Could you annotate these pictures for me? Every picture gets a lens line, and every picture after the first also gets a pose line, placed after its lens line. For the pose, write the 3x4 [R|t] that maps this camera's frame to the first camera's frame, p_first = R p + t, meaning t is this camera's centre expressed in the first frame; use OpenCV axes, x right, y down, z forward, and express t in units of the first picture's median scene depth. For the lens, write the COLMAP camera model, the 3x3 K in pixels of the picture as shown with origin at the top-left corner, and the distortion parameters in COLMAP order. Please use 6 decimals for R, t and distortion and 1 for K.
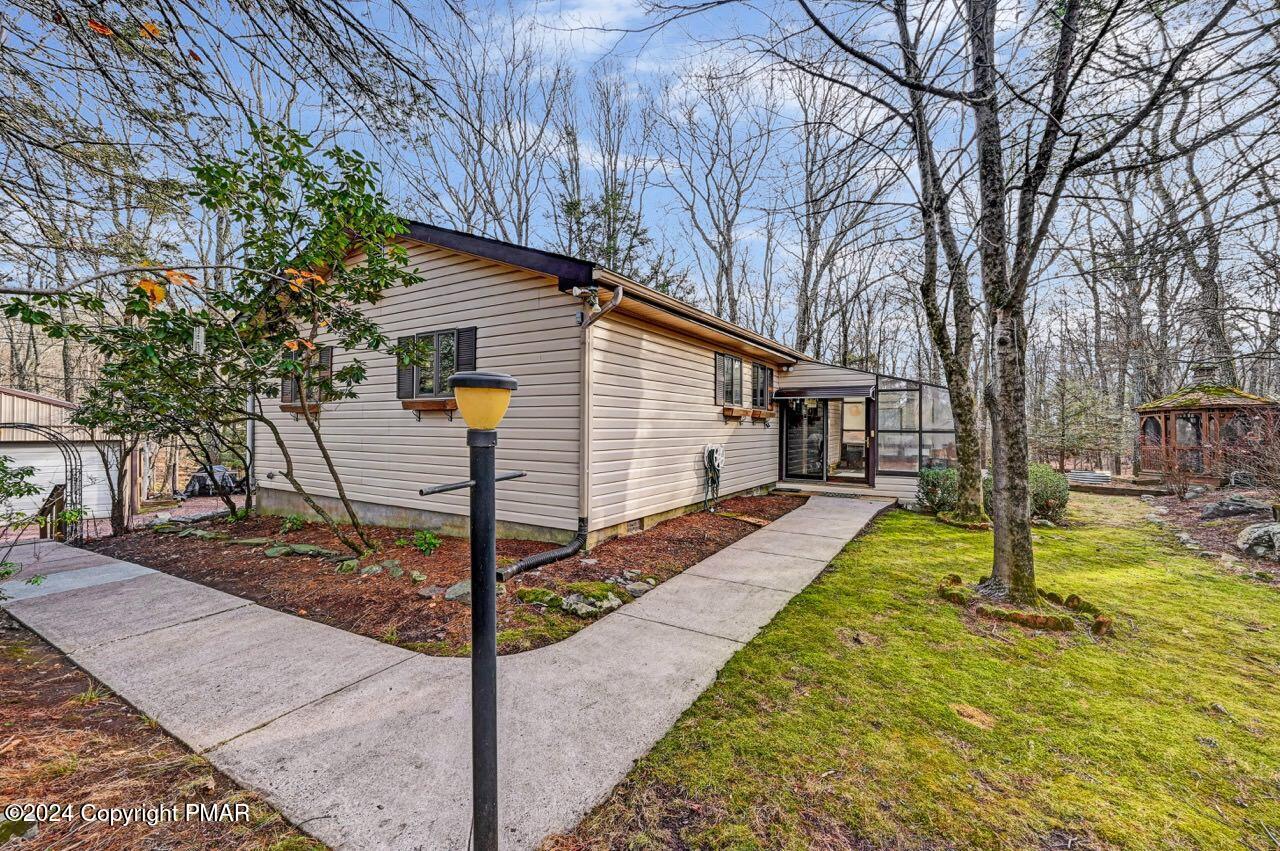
lens RADIAL K [[520.0, 0, 656.7], [0, 520.0, 431.7], [0, 0, 1]] dist [0.002124, 0.000107]
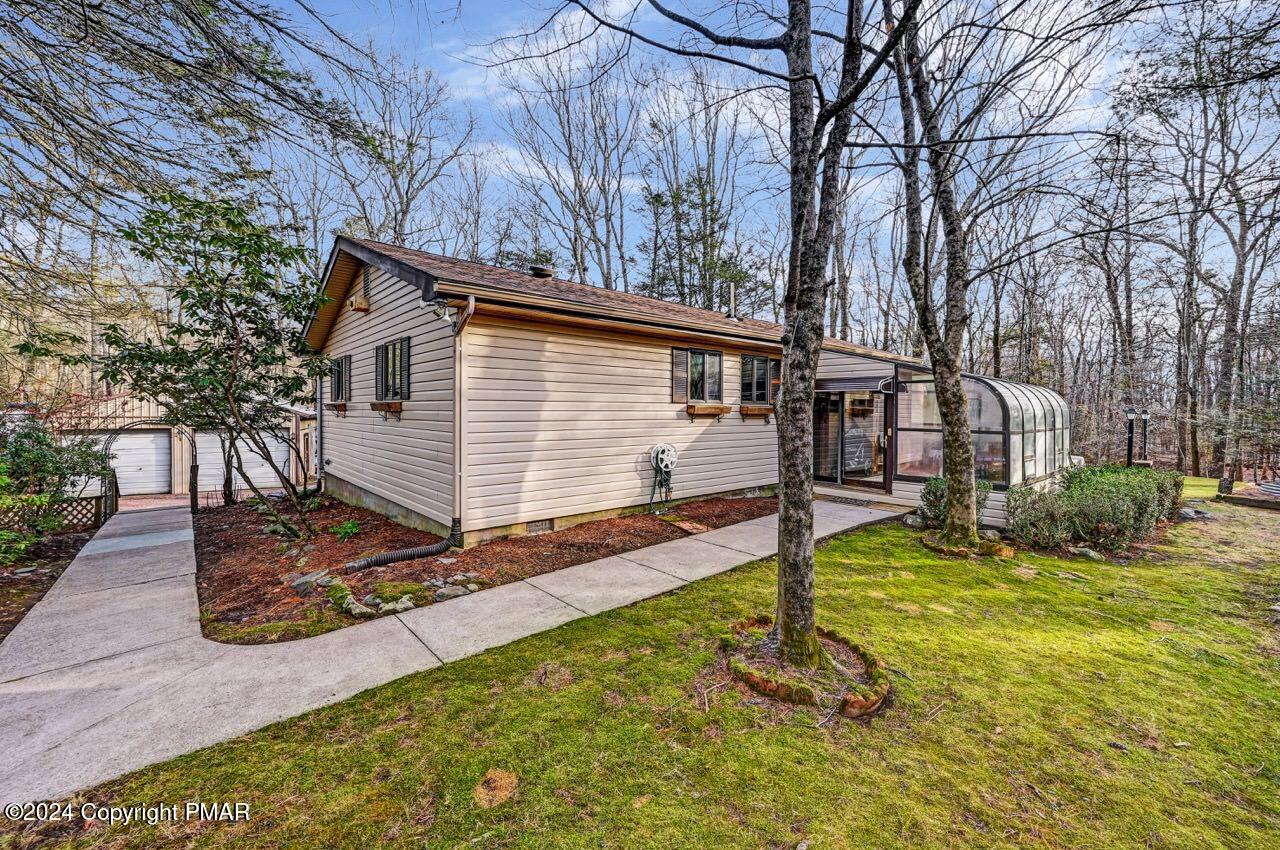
lens RADIAL K [[520.0, 0, 642.2], [0, 520.0, 415.1], [0, 0, 1]] dist [0.002124, 0.000107]
pose [[0.956469, 0.001933, -0.291826, 0.505920], [-0.002577, 0.999995, -0.001823, -0.039447], [0.291821, 0.002496, 0.956470, 0.103584]]
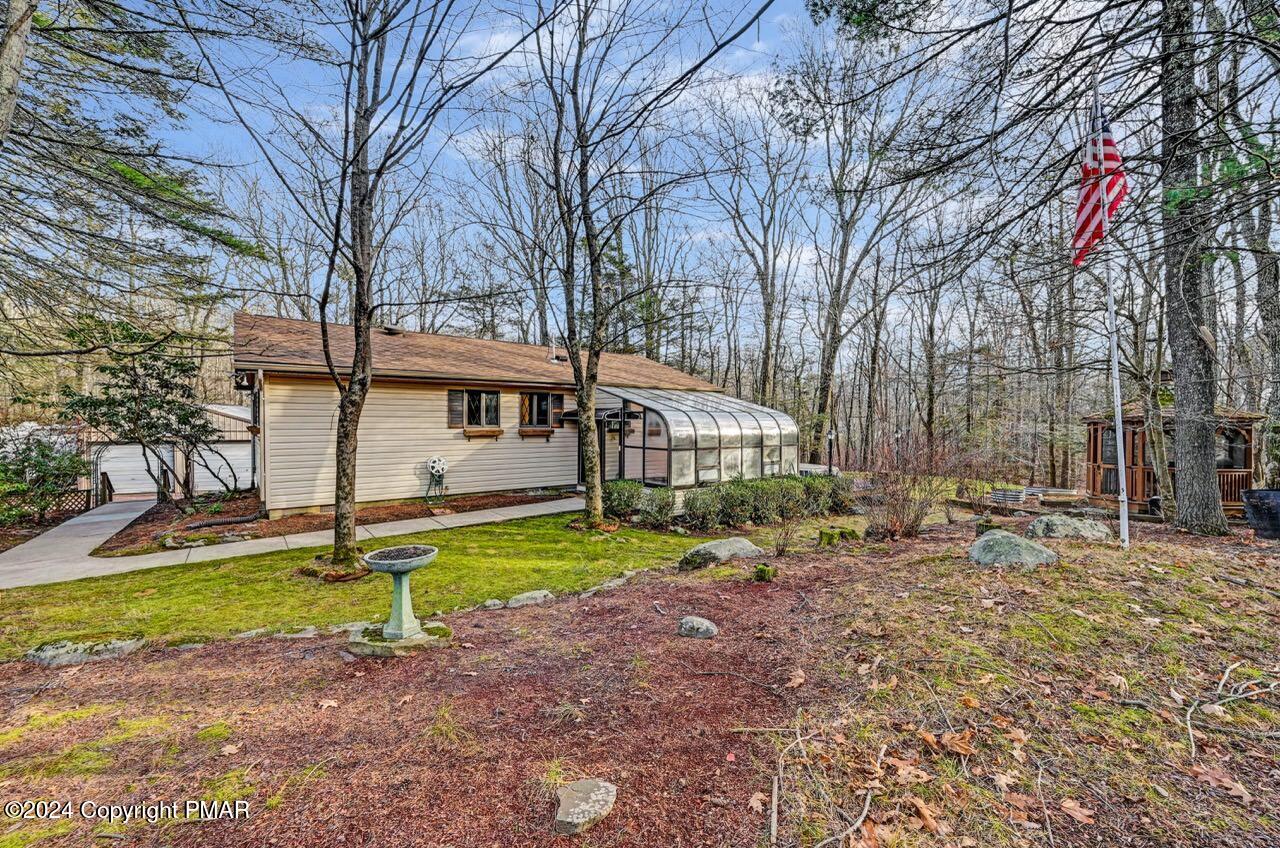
lens RADIAL K [[520.0, 0, 643.9], [0, 520.0, 426.1], [0, 0, 1]] dist [0.002124, 0.000107]
pose [[0.937536, 0.004772, -0.347854, 1.620790], [-0.004404, 0.999989, 0.001849, -0.090620], [0.347859, -0.000201, 0.937547, -0.183403]]
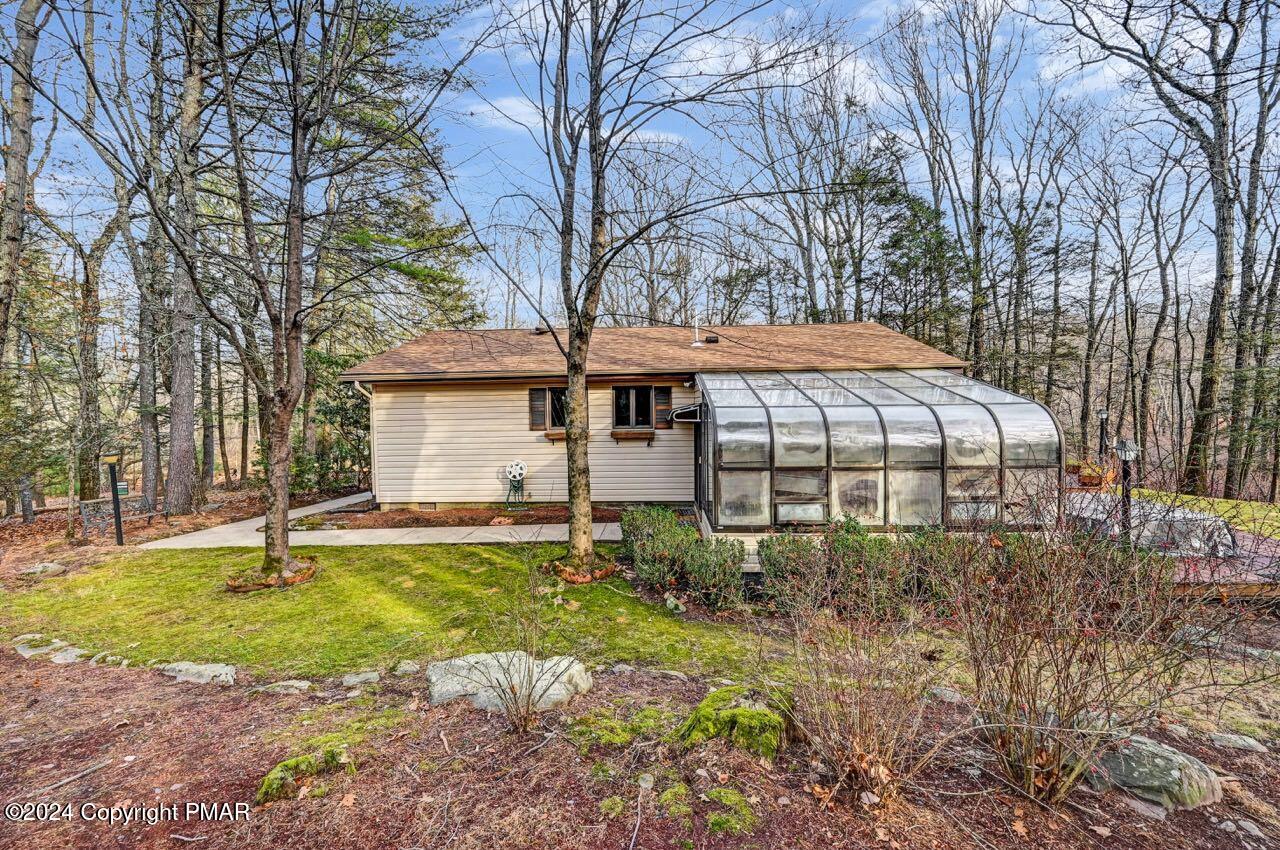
lens RADIAL K [[520.0, 0, 636.6], [0, 520.0, 428.7], [0, 0, 1]] dist [0.002124, 0.000107]
pose [[0.475434, 0.018655, -0.879554, 2.041233], [0.008423, 0.999633, 0.025755, -0.127746], [0.879711, -0.019653, 0.475102, 0.926771]]
